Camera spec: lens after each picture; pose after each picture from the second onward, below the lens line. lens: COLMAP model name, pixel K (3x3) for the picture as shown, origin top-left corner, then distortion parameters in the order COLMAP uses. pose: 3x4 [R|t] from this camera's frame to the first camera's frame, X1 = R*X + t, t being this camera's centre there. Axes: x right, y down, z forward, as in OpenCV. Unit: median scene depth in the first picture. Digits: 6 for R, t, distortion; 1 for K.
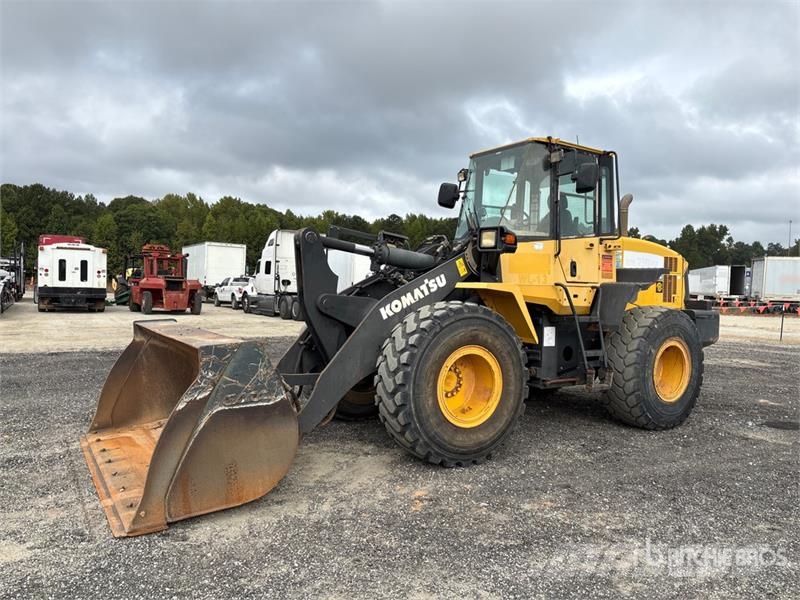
lens RADIAL K [[615.7, 0, 393.1], [0, 615.7, 307.2], [0, 0, 1]] dist [0.037791, -0.047937]
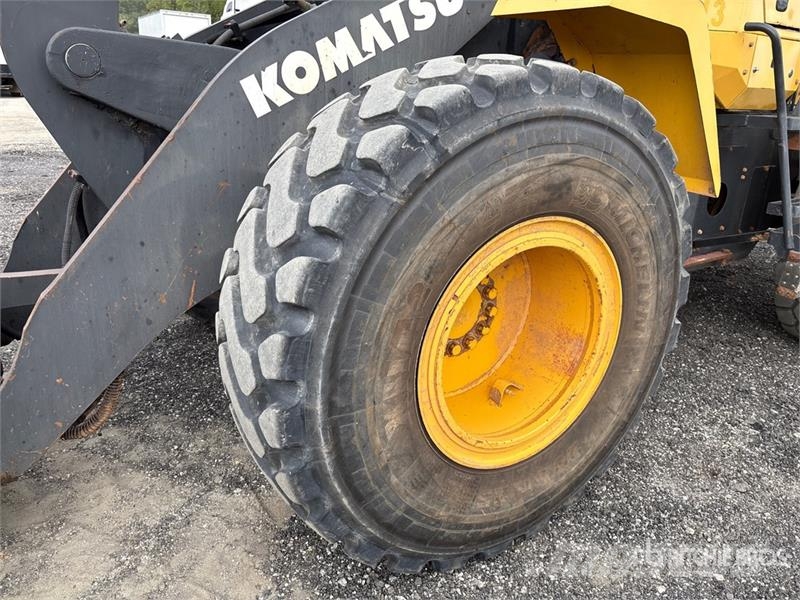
lens RADIAL K [[615.7, 0, 385.6], [0, 615.7, 294.6], [0, 0, 1]] dist [0.037791, -0.047937]
pose [[0.999811, 0.019280, -0.002437, 0.052904], [-0.017641, 0.953023, 0.302384, 0.010215], [0.008152, -0.302284, 0.953183, 0.695617]]
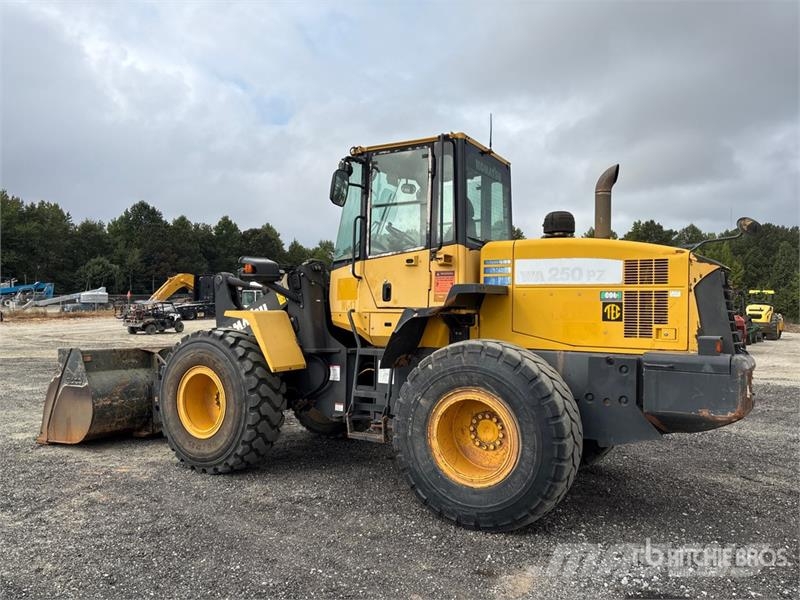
lens RADIAL K [[615.7, 0, 403.6], [0, 615.7, 297.6], [0, 0, 1]] dist [0.037791, -0.047937]
pose [[0.424829, -0.042265, -0.904287, 1.297030], [-0.030303, 0.997686, -0.060867, -0.005618], [0.904766, 0.053261, 0.422565, 0.825245]]
